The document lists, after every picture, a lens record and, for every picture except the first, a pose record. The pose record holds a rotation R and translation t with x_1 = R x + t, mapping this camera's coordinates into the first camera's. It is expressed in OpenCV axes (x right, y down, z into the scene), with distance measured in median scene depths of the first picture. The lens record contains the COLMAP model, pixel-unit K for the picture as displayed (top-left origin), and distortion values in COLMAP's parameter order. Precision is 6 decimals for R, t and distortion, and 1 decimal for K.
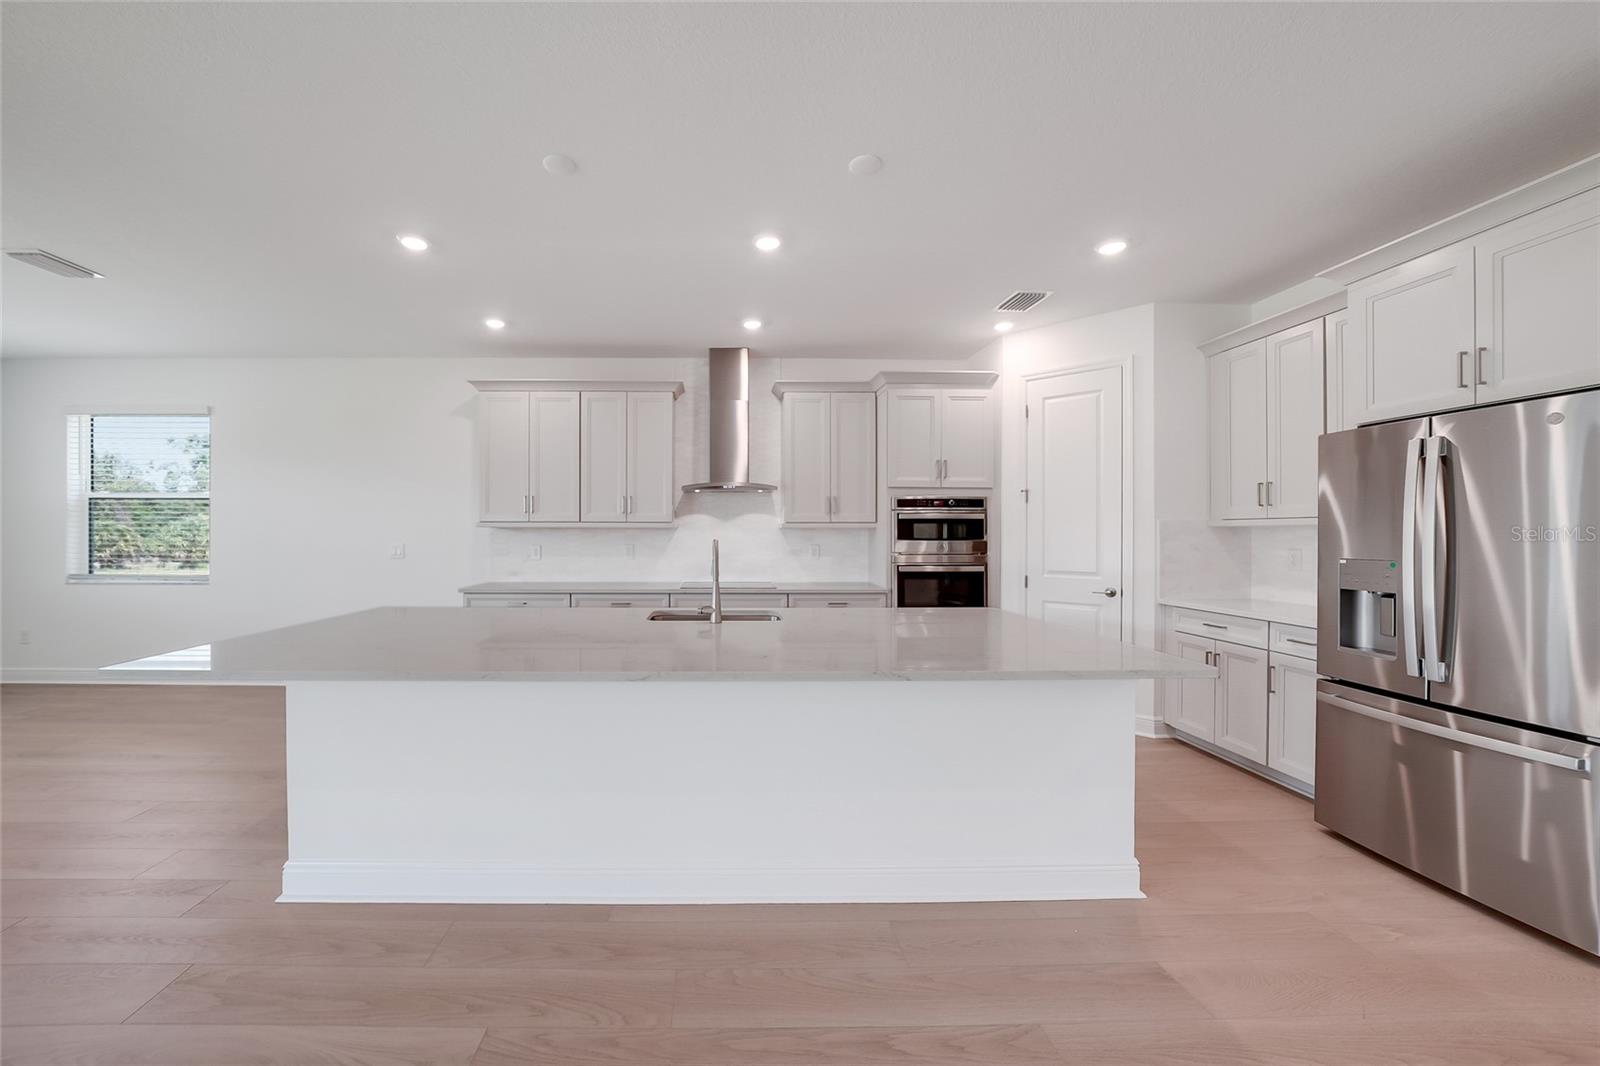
lens RADIAL K [[599.7, 0, 736.5], [0, 599.7, 535.6], [0, 0, 1]] dist [-0.013881, 0.000028]
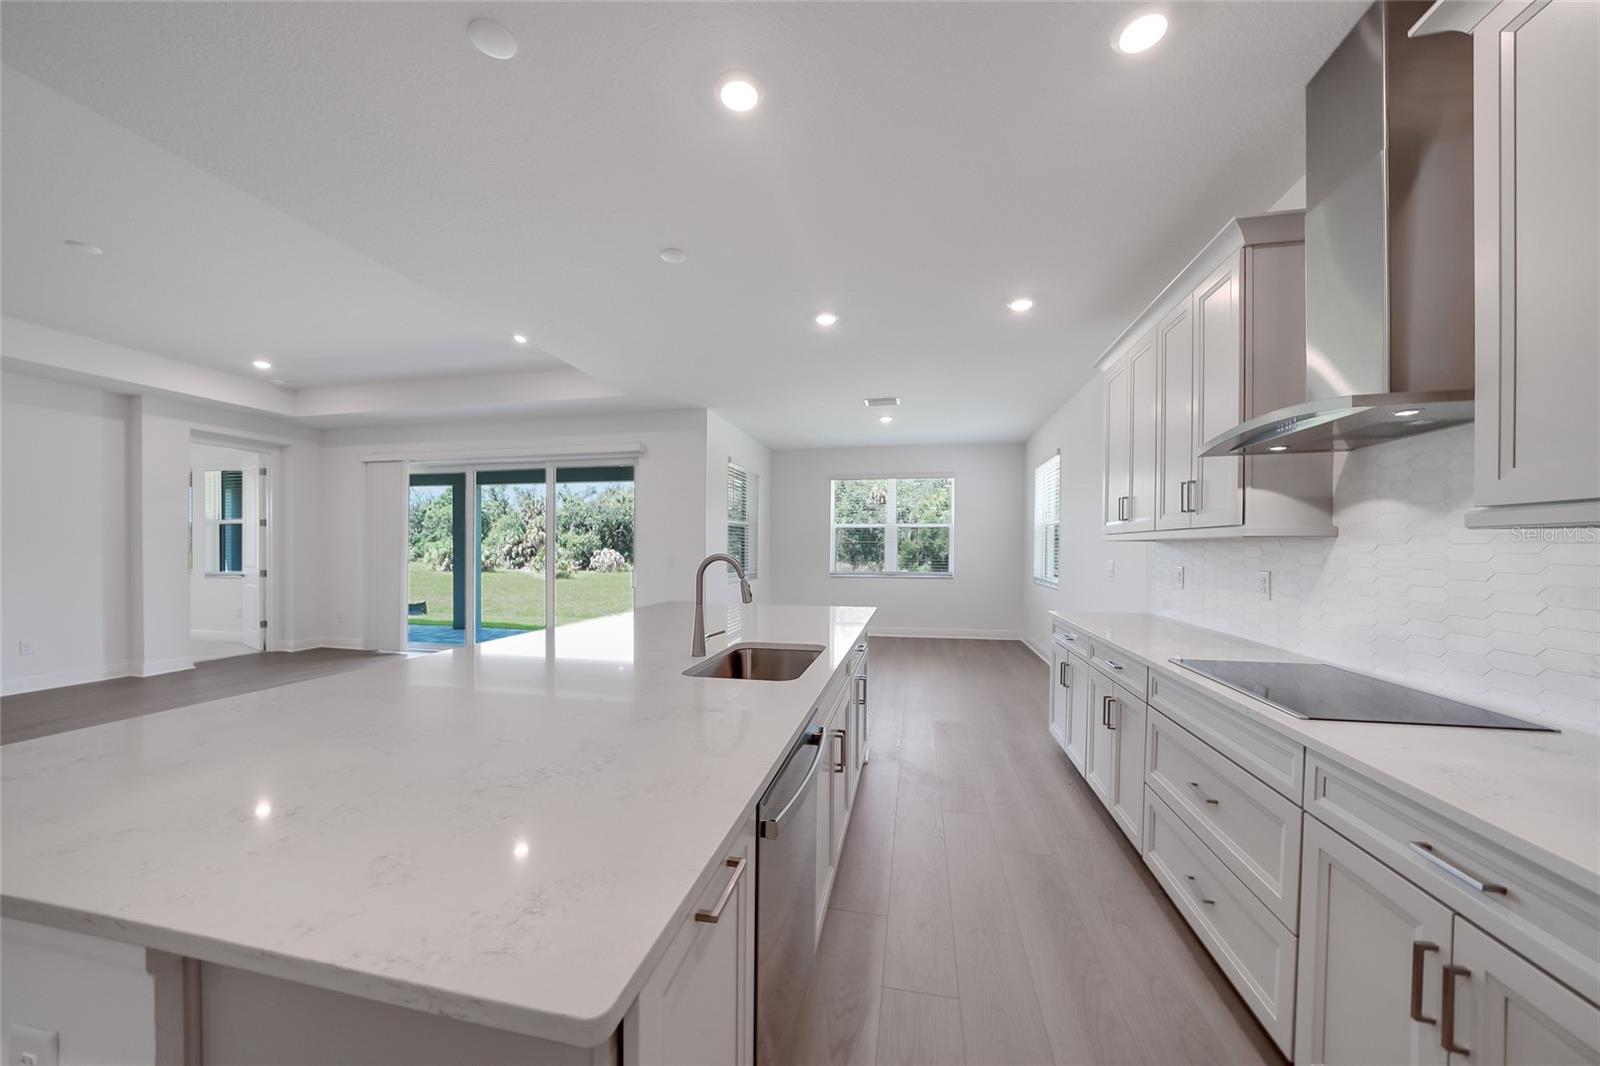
lens RADIAL K [[561.5, 0, 793.5], [0, 561.5, 551.2], [0, 0, 1]] dist [-0.012398, 0.000135]
pose [[-0.229225, 0.003927, -0.973366, 0.425650], [-0.004469, 0.999977, 0.005087, -0.002673], [0.973363, 0.005516, -0.229202, 0.808164]]
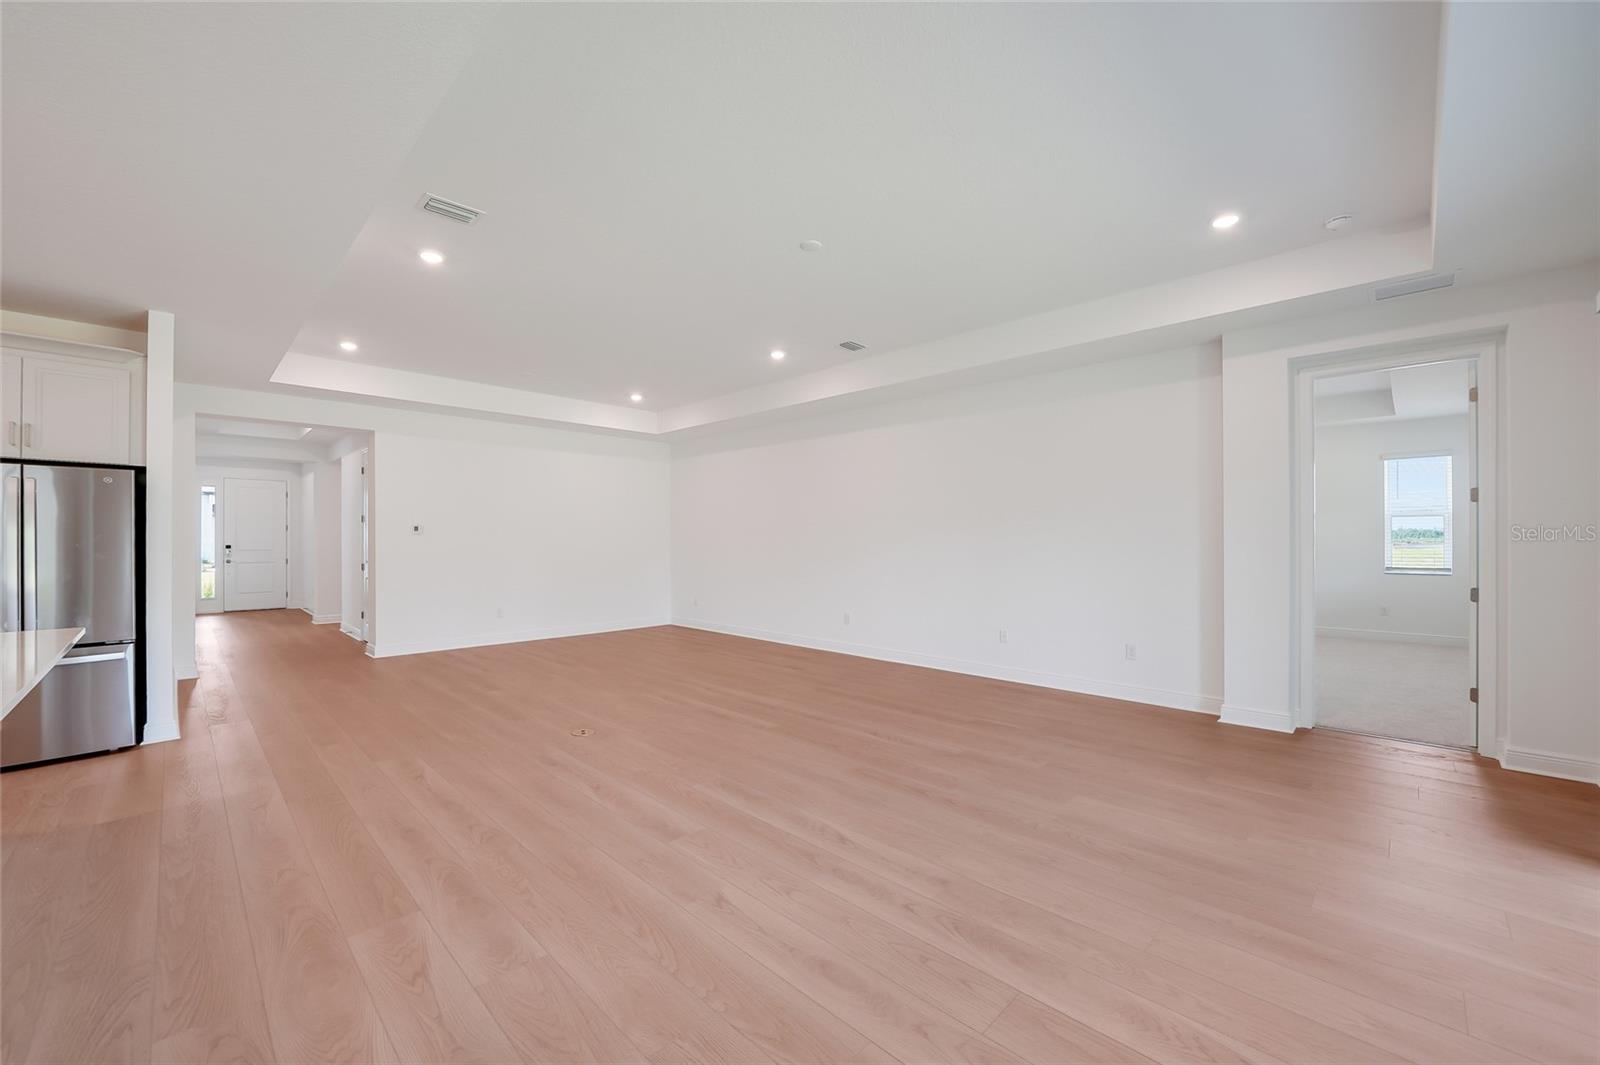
lens RADIAL K [[620.2, 0, 791.8], [0, 620.2, 540.1], [0, 0, 1]] dist [-0.014188, -0.000001]
pose [[-0.697441, -0.001640, 0.716641, -0.665533], [-0.001046, 0.999999, 0.001271, -0.004926], [-0.716642, 0.000137, -0.697442, 0.308720]]
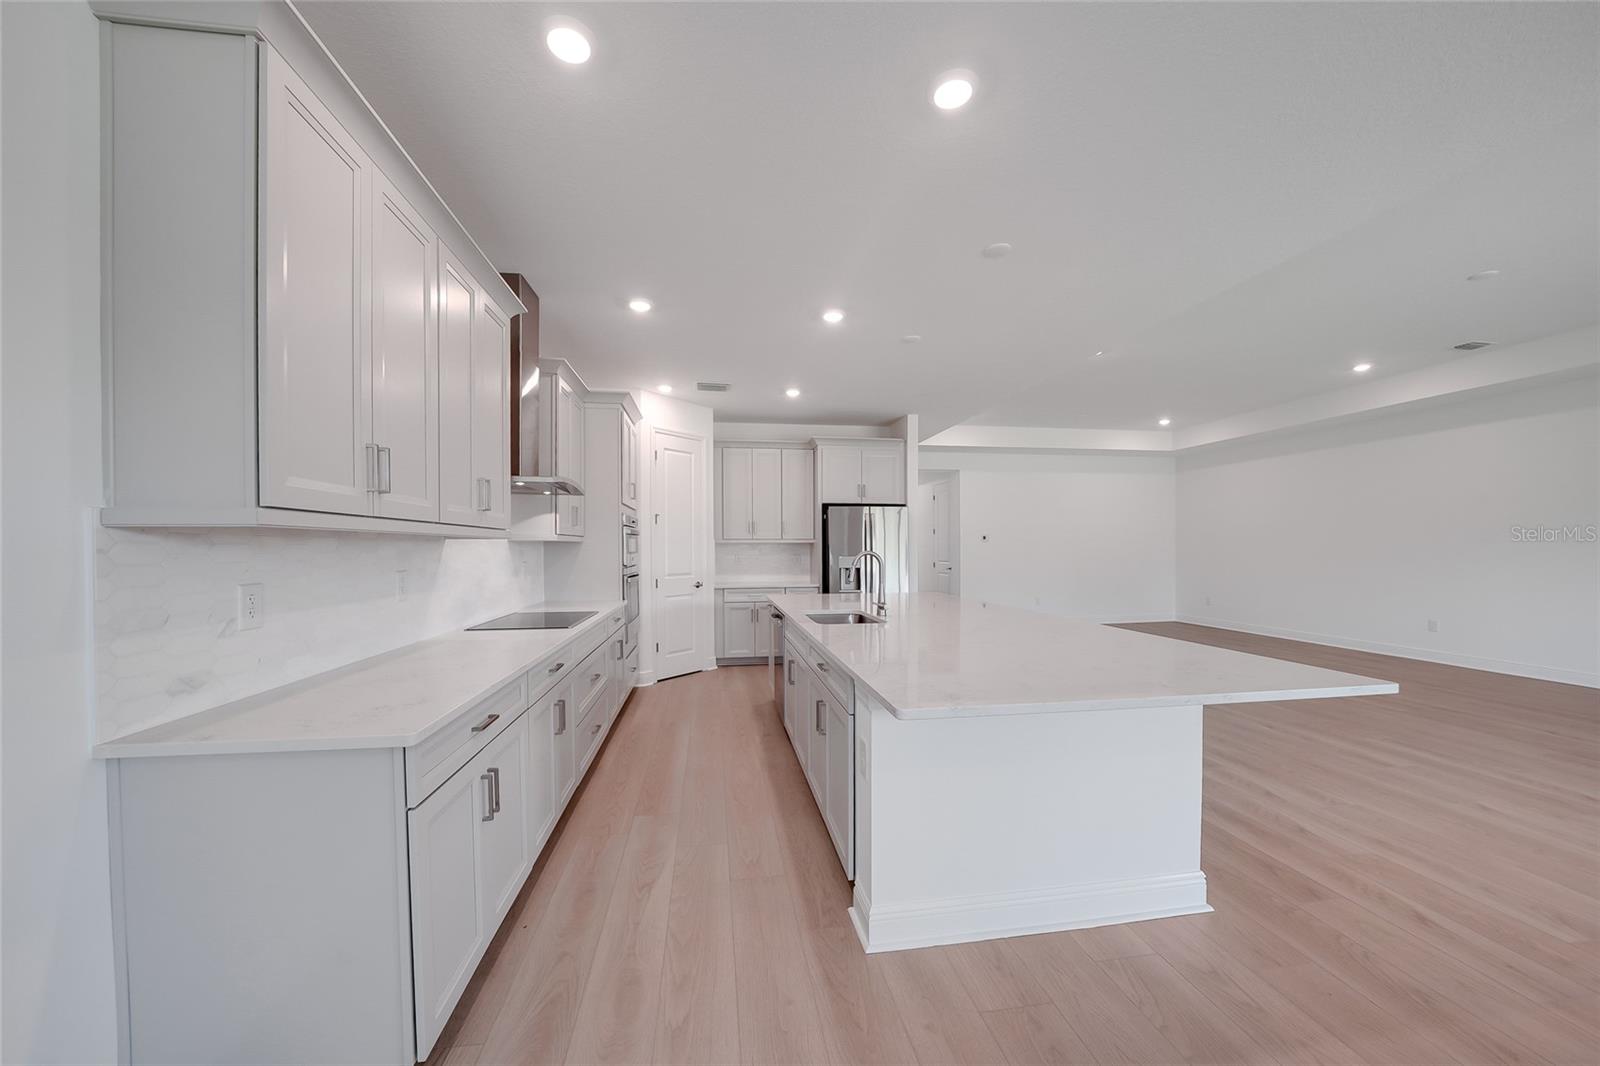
lens RADIAL K [[561.5, 0, 793.5], [0, 561.5, 551.2], [0, 0, 1]] dist [-0.012398, 0.000135]
pose [[-0.131077, -0.007980, 0.991340, -0.763752], [0.005374, 0.999947, 0.008760, -0.003816], [-0.991358, 0.006476, -0.131027, 0.835845]]
